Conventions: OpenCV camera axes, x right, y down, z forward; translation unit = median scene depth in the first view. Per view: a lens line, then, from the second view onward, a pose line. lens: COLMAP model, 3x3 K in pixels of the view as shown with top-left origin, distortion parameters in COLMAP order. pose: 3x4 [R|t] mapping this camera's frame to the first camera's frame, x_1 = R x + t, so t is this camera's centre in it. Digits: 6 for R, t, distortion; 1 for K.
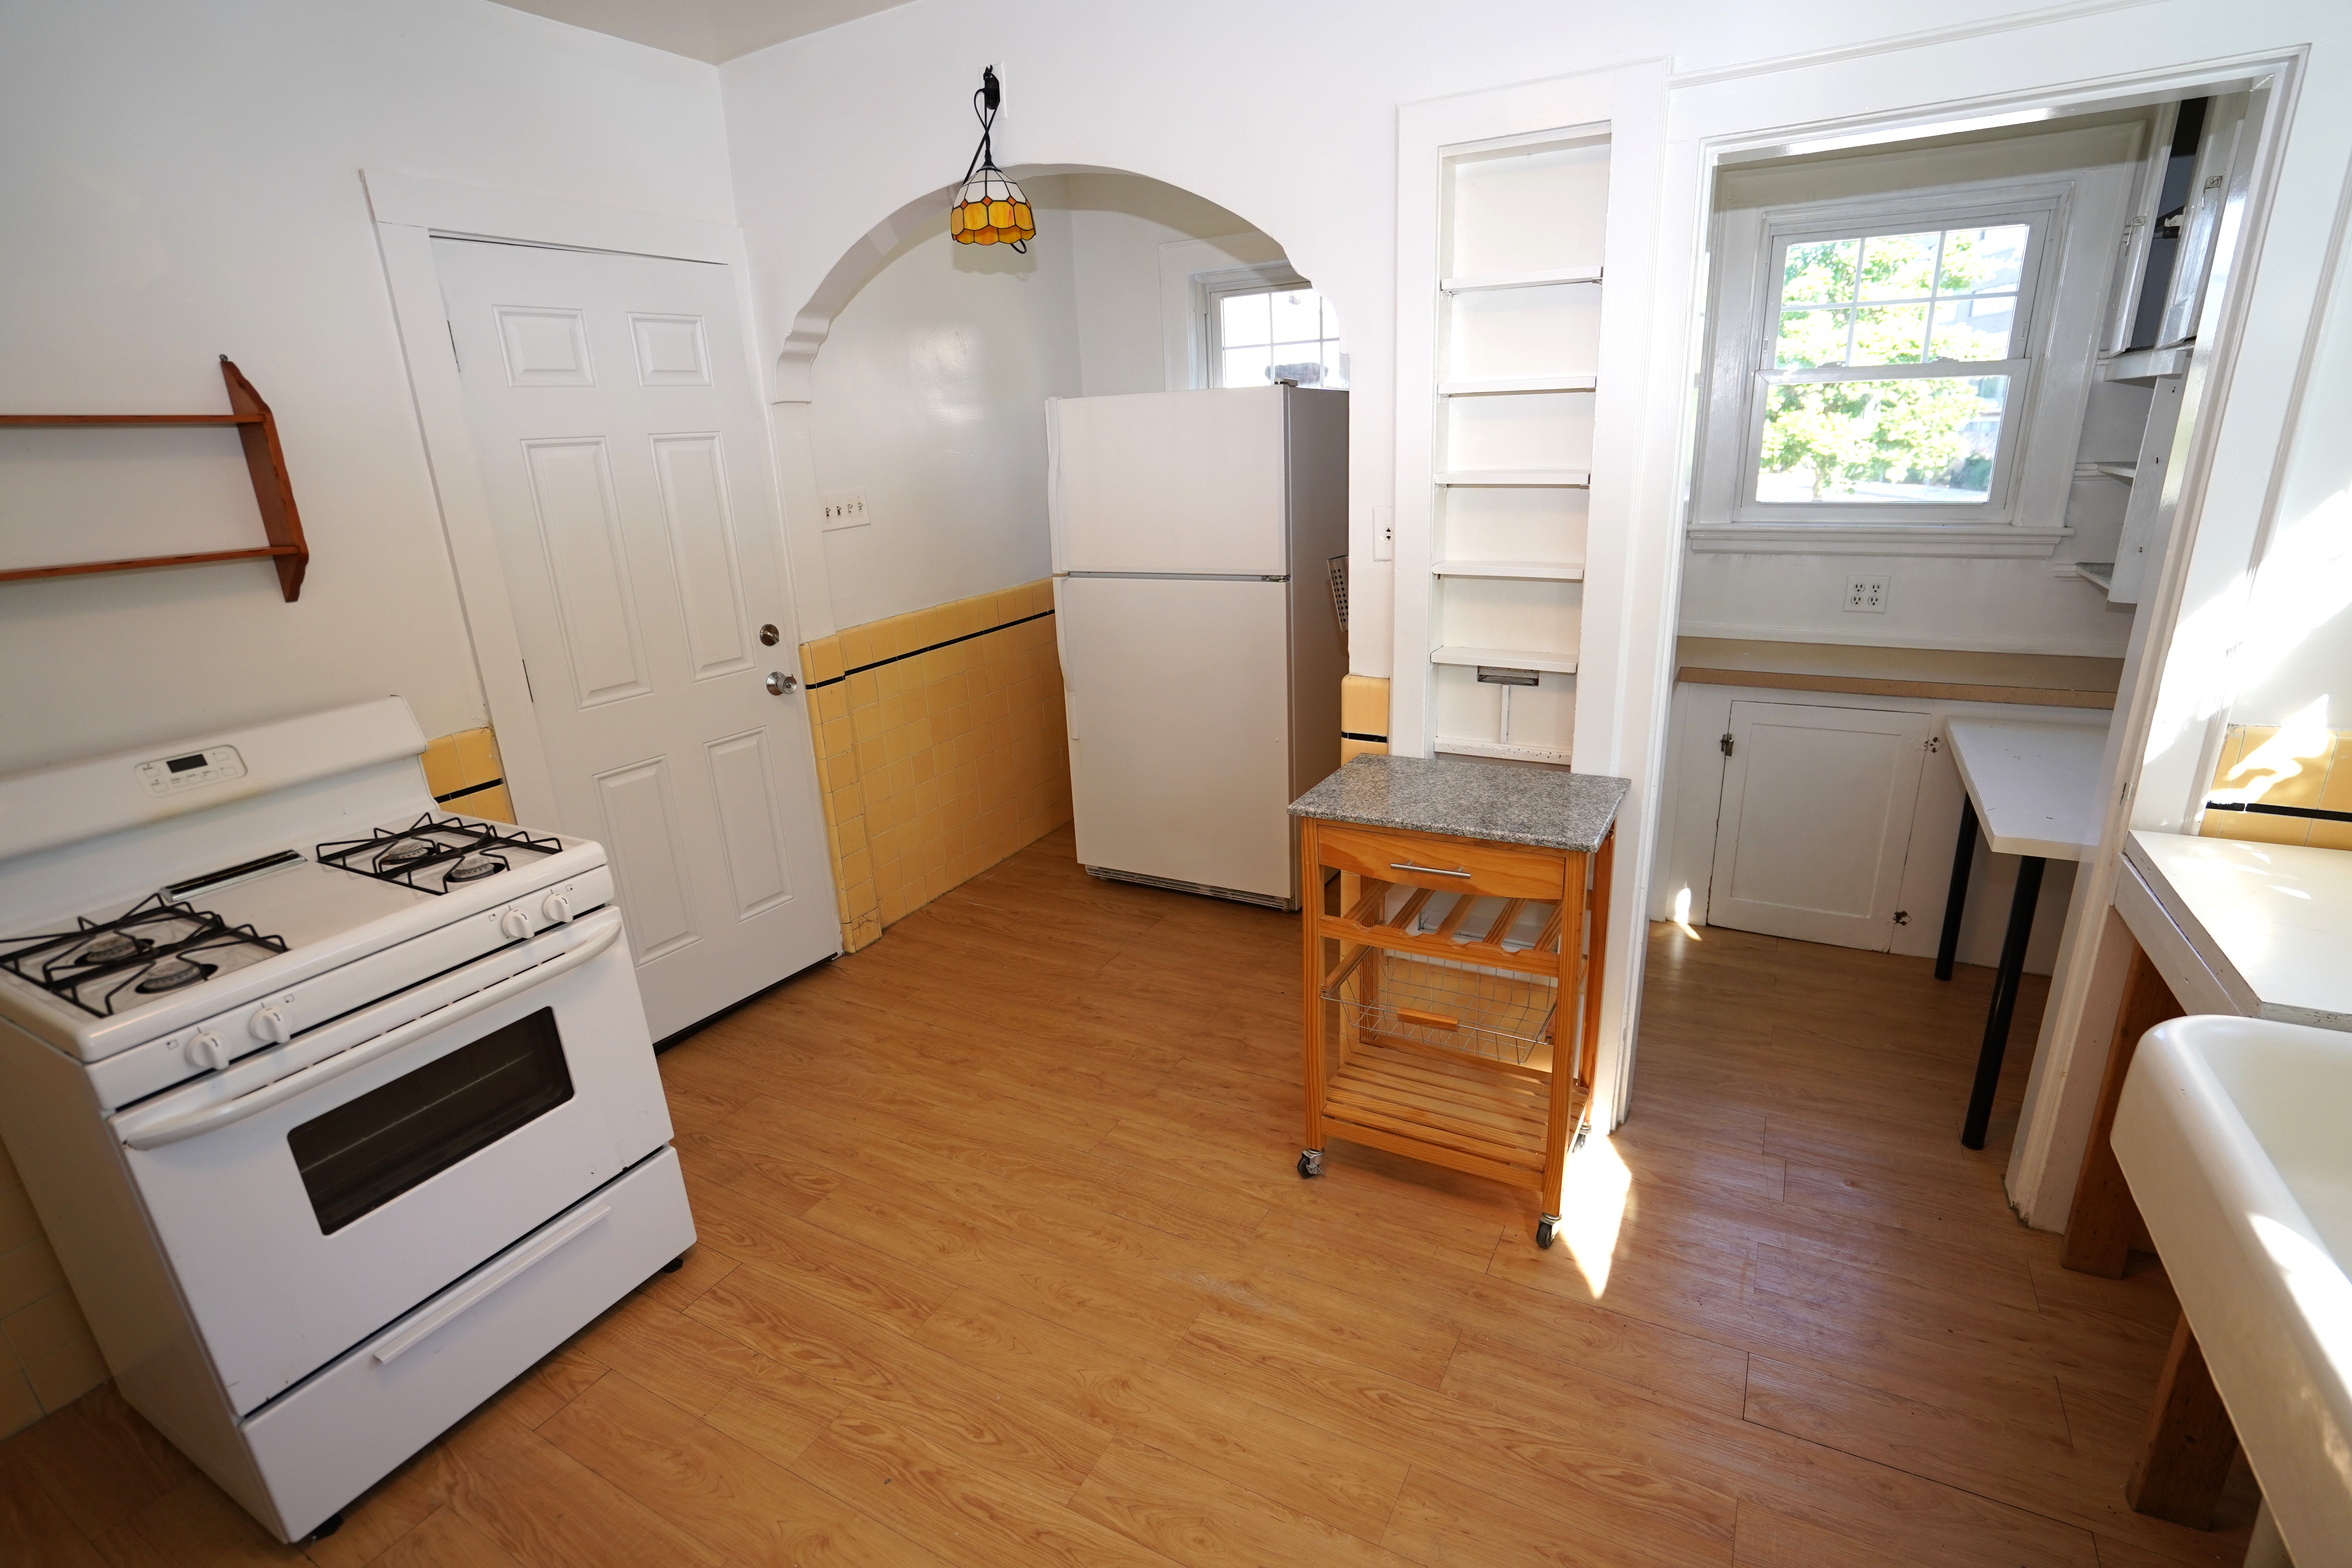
lens RADIAL K [[1085.2, 0, 1192.4], [0, 1085.2, 791.7], [0, 0, 1]] dist [-0.024837, 0.001063]
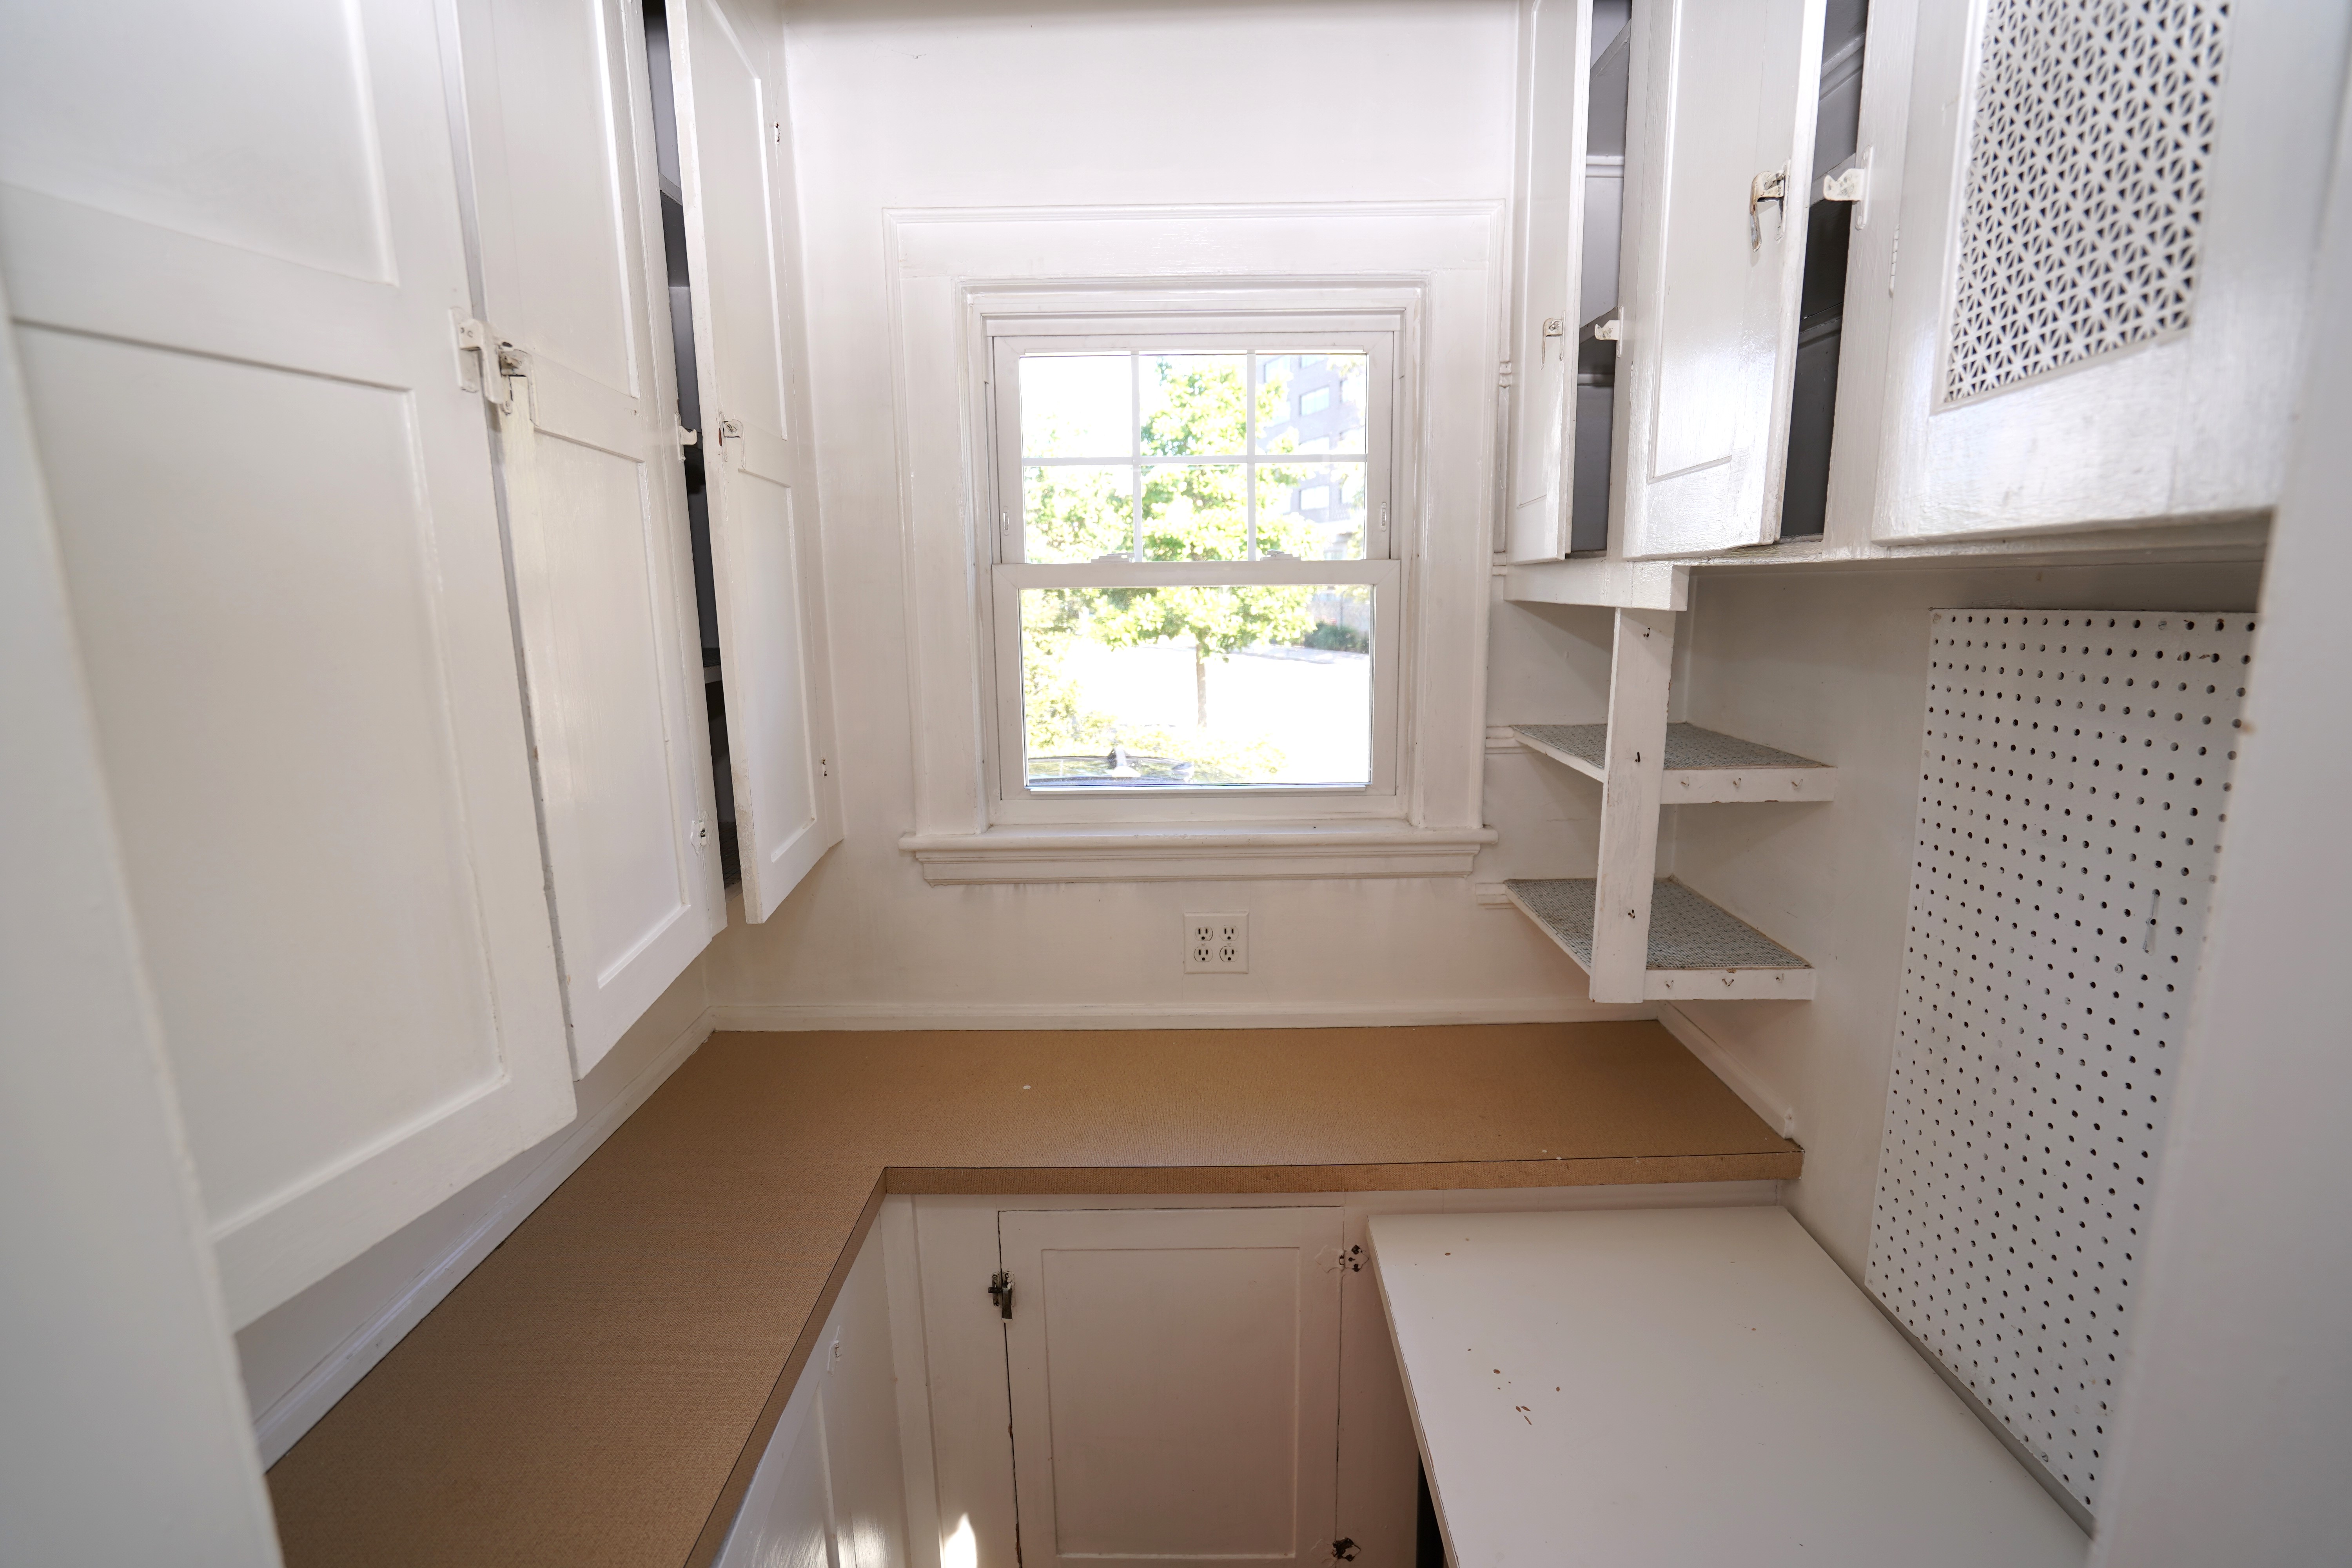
lens RADIAL K [[1085.2, 0, 1170.8], [0, 1085.2, 789.1], [0, 0, 1]] dist [-0.024837, 0.001063]
pose [[0.888508, -0.059157, 0.455032, 0.345766], [0.123176, 0.986007, -0.112331, -0.203783], [-0.442019, 0.155856, 0.883362, 0.482541]]
